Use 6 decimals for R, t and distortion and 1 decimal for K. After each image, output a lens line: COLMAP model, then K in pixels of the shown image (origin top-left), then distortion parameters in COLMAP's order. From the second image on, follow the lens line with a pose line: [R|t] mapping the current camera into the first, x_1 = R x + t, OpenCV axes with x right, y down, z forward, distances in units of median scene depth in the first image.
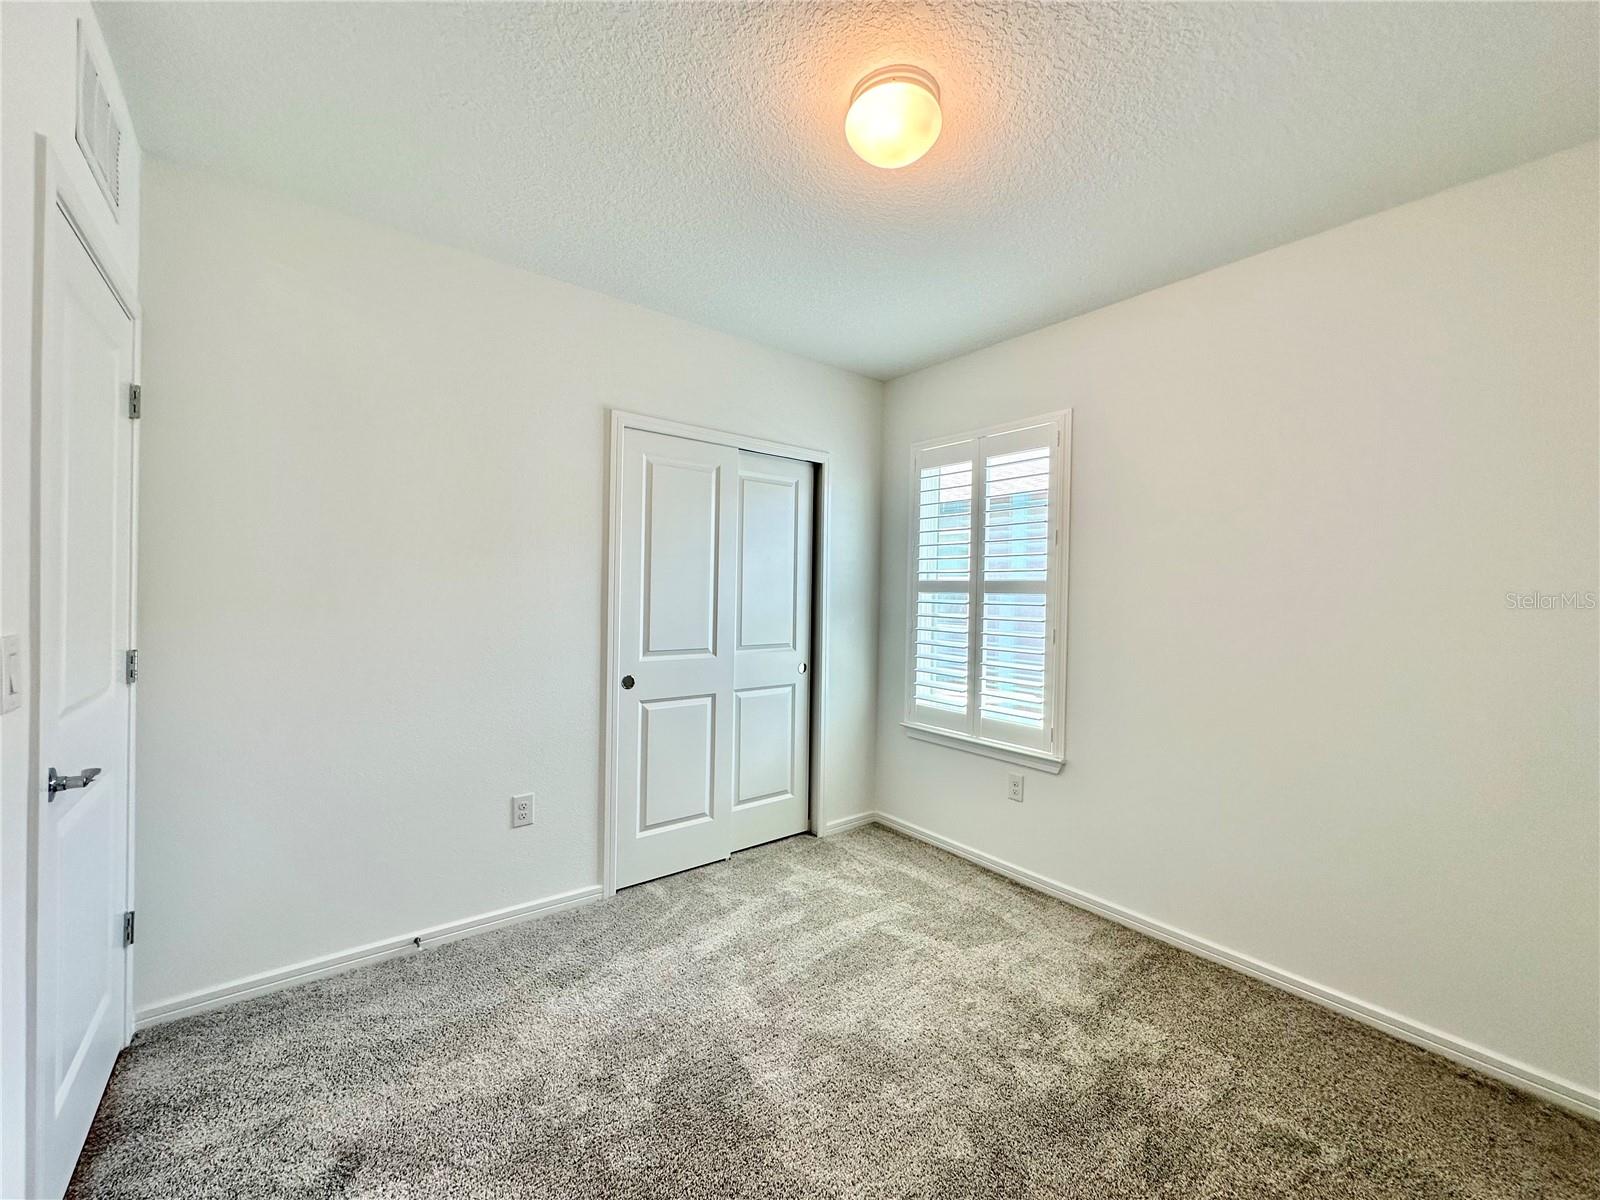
lens RADIAL K [[638.8, 0, 800.0], [0, 638.8, 600.0], [0, 0, 1]] dist [-0.002946, 0.000227]
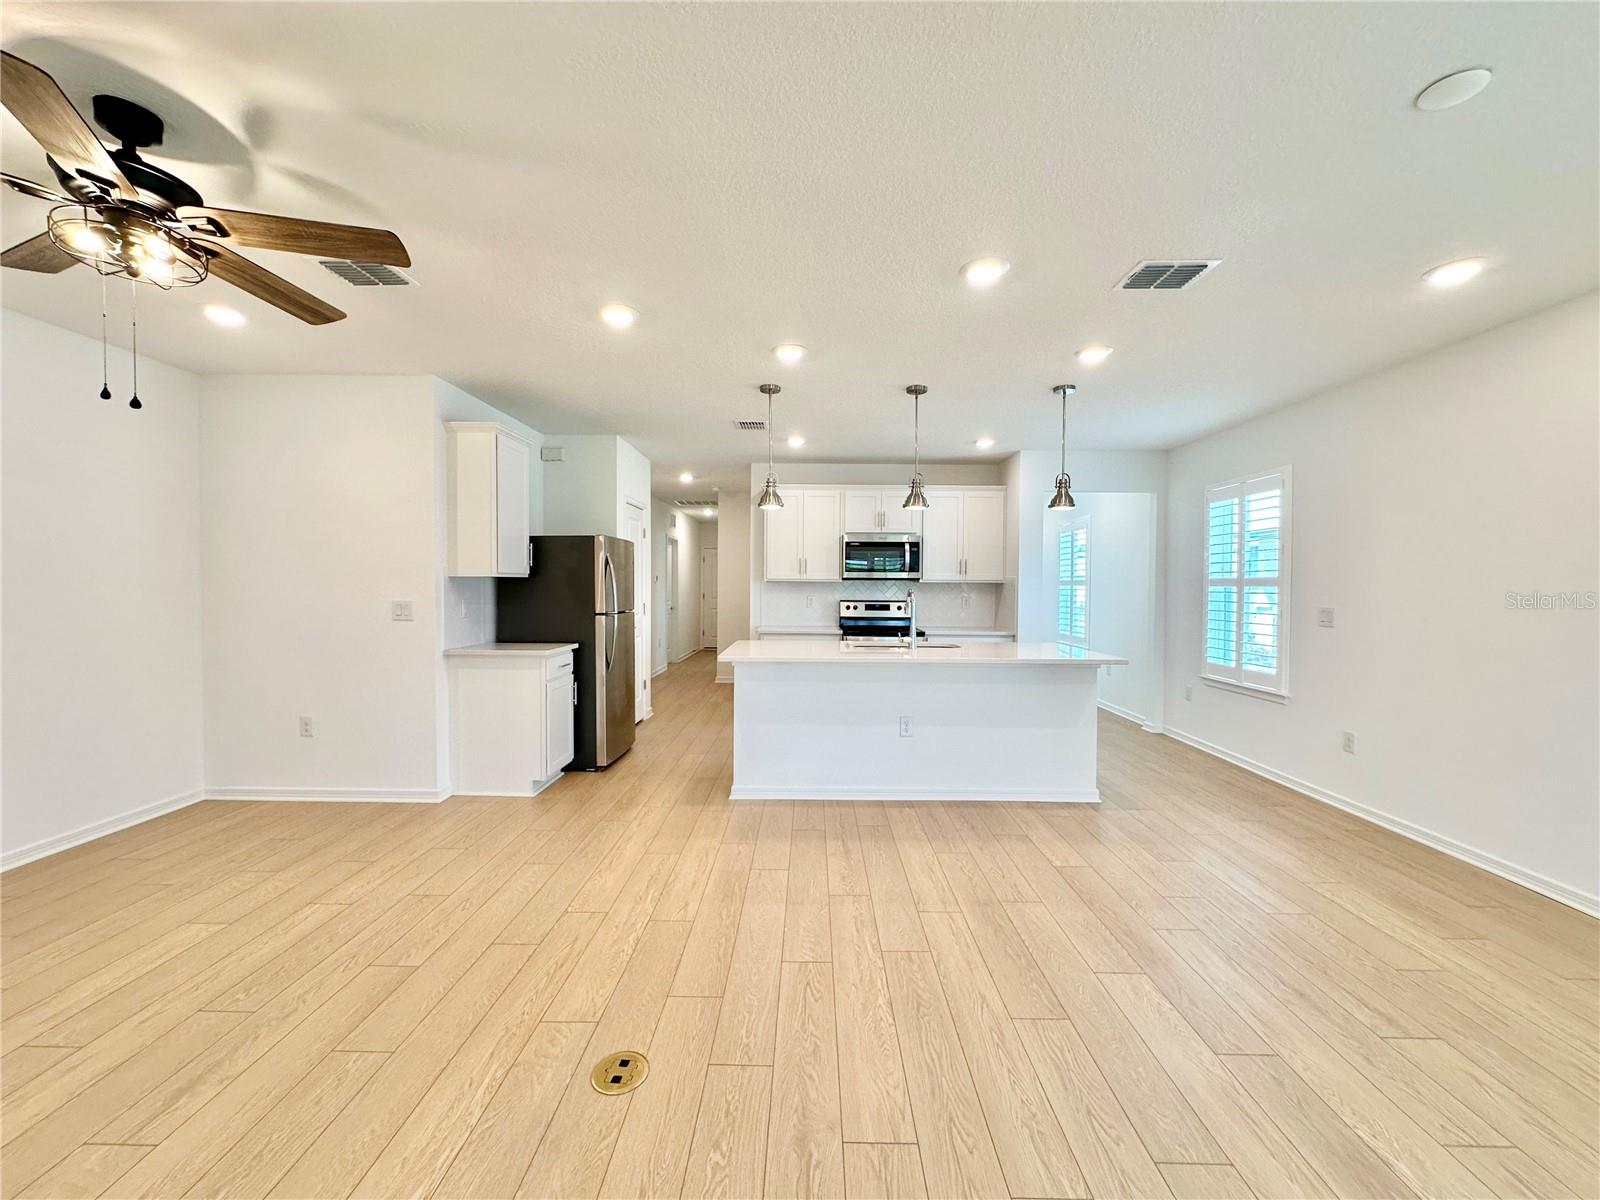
lens RADIAL K [[636.1, 0, 800.0], [0, 636.1, 600.0], [0, 0, 1]] dist [-0.003635, 0.000289]
pose [[0.776245, 0.002842, -0.630425, 0.421264], [-0.001855, 0.999996, 0.002224, 0.021113], [0.630428, -0.000557, 0.776247, -0.823006]]
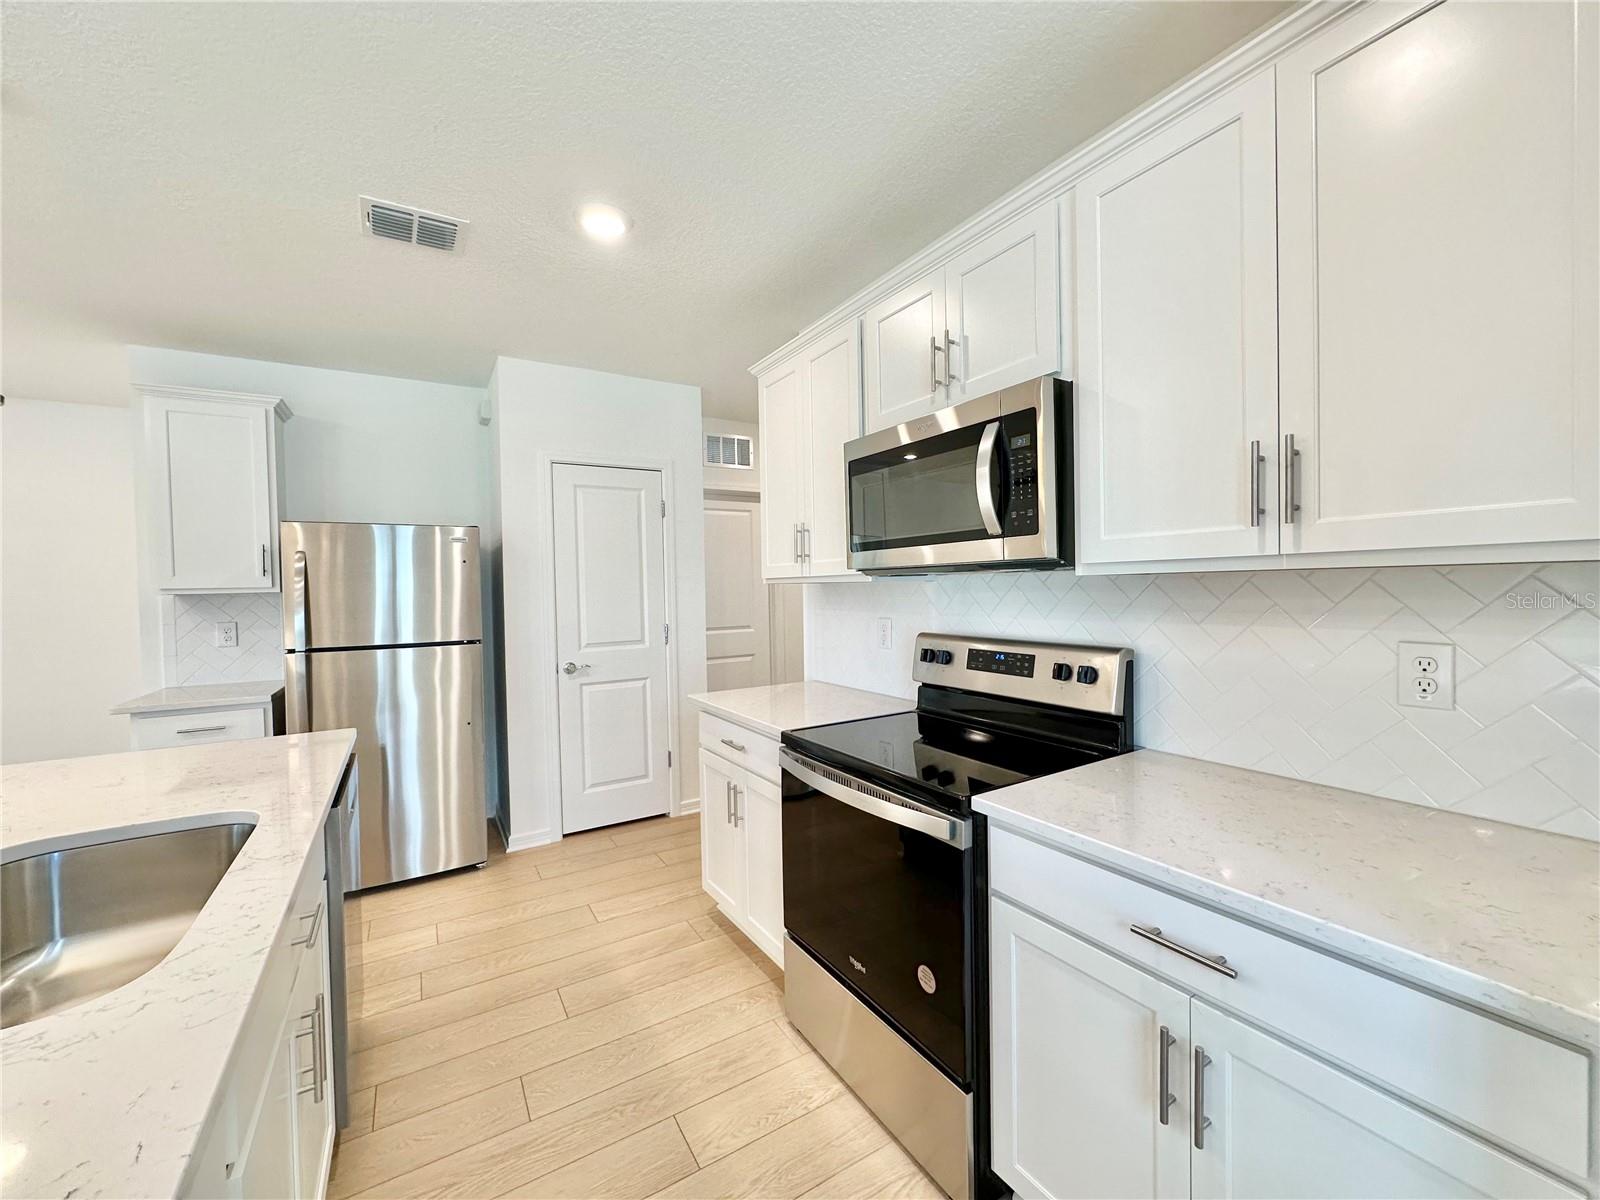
lens RADIAL K [[638.8, 0, 800.0], [0, 638.8, 600.0], [0, 0, 1]] dist [-0.002946, 0.000227]
pose [[-0.120255, 0.006459, -0.992722, -0.041820], [0.004143, 0.999973, 0.006004, -0.015737], [0.992734, -0.003391, -0.120279, 0.804860]]
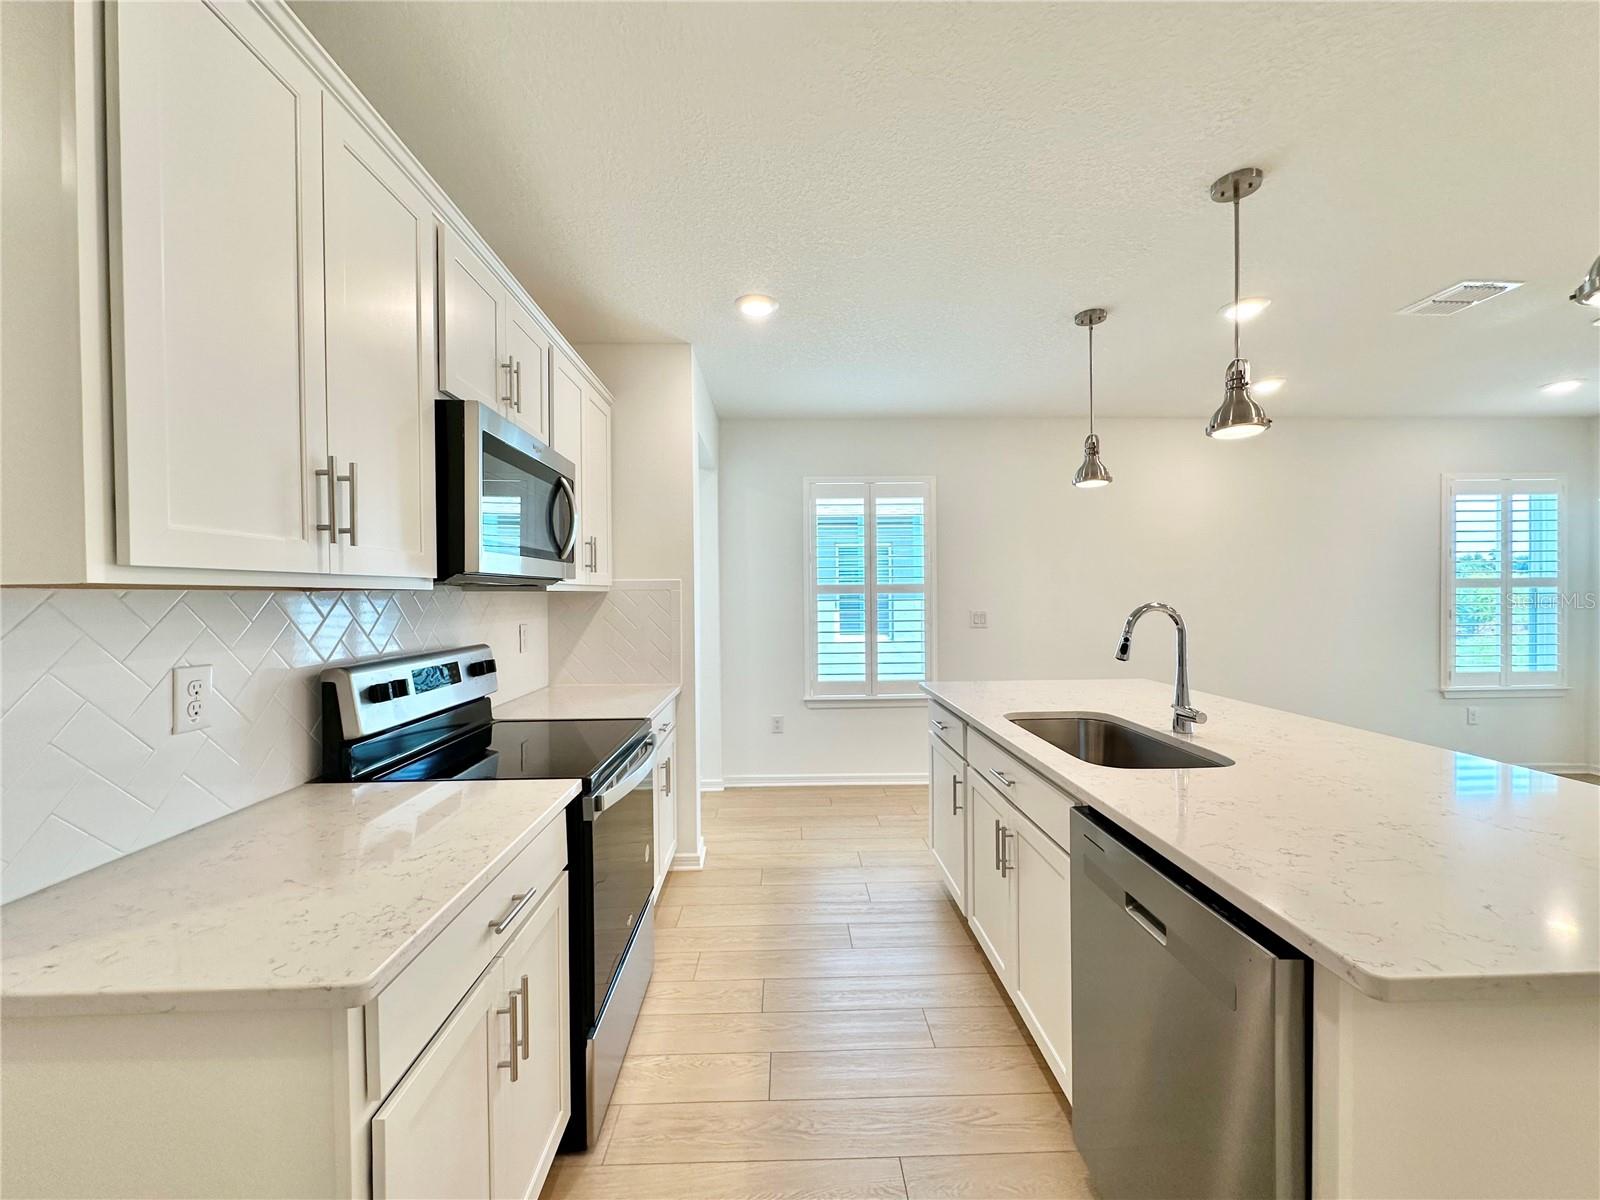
lens RADIAL K [[636.1, 0, 800.0], [0, 636.1, 600.0], [0, 0, 1]] dist [-0.003635, 0.000289]
pose [[0.599859, -0.030629, 0.799519, -0.947042], [0.029861, 0.999428, 0.015883, -0.022728], [-0.799548, 0.014346, 0.600430, 0.287228]]
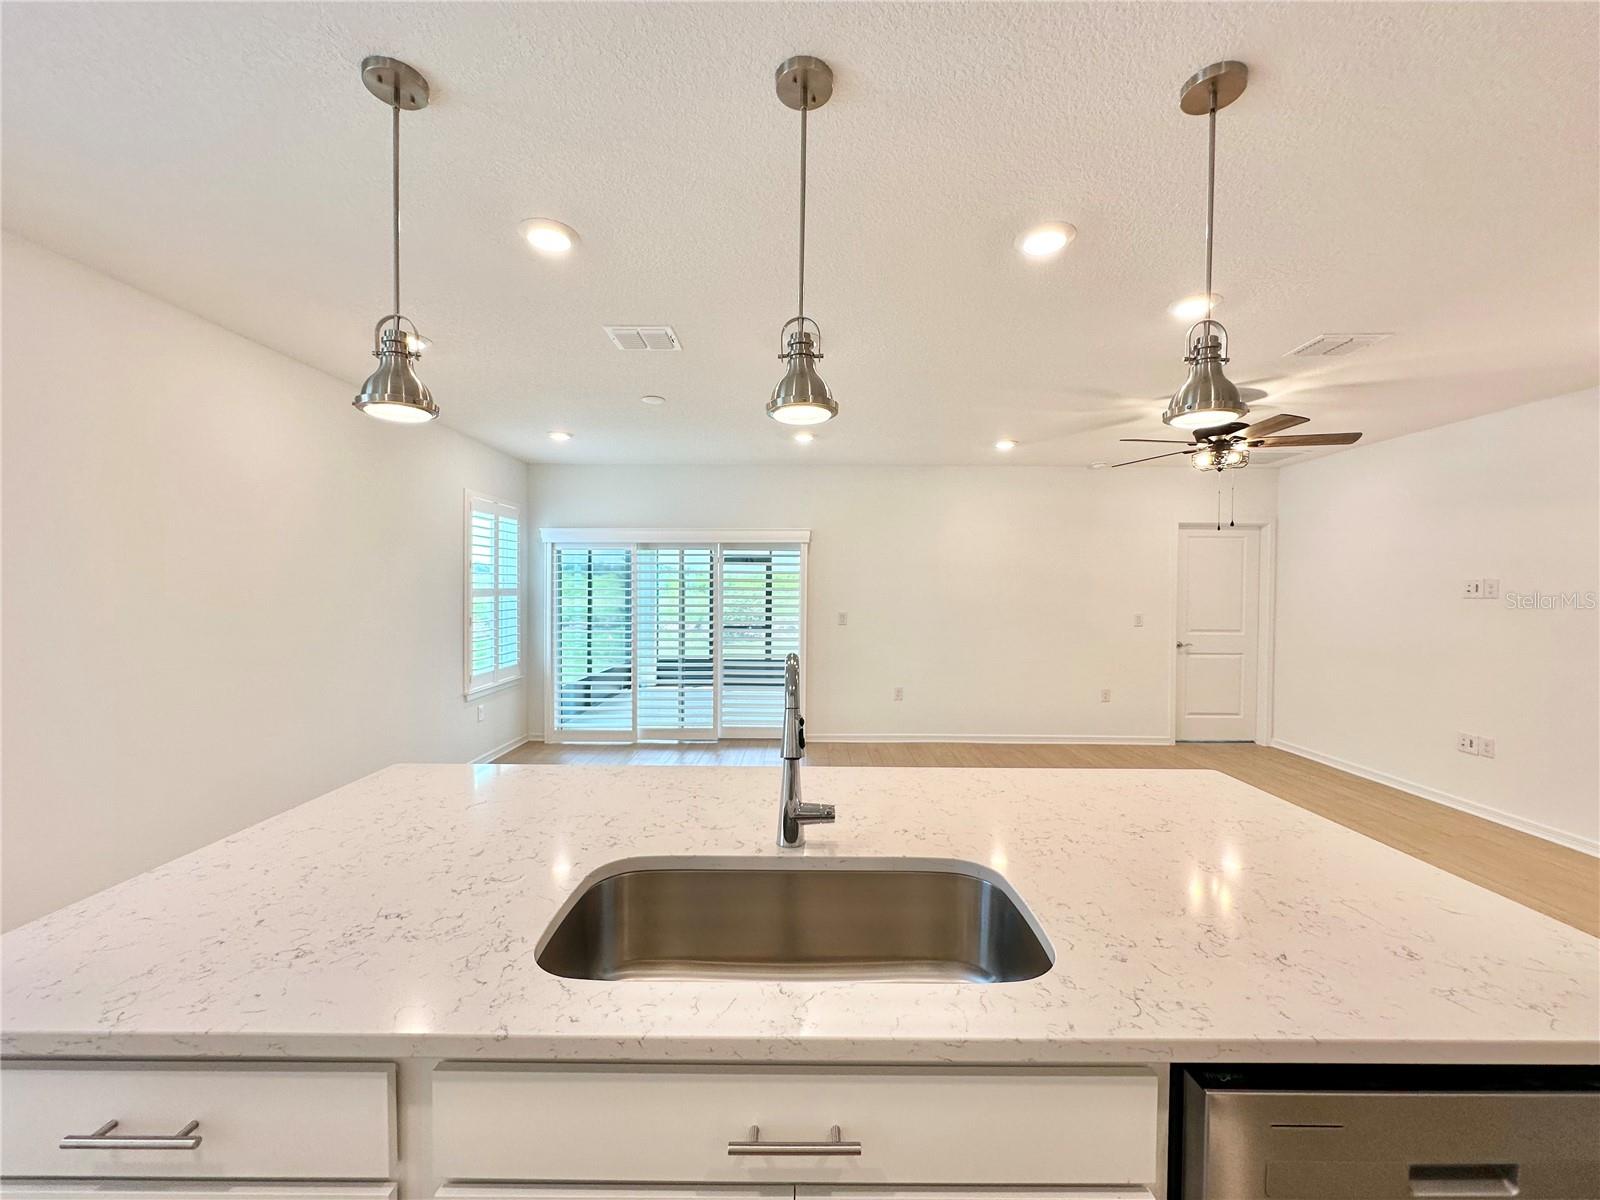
lens RADIAL K [[636.1, 0, 800.0], [0, 636.1, 600.0], [0, 0, 1]] dist [-0.003635, 0.000289]
pose [[-0.779485, -0.030720, 0.625667, -0.493326], [-0.010520, 0.999298, 0.035959, -0.040086], [-0.626332, 0.021447, -0.779261, 0.671652]]
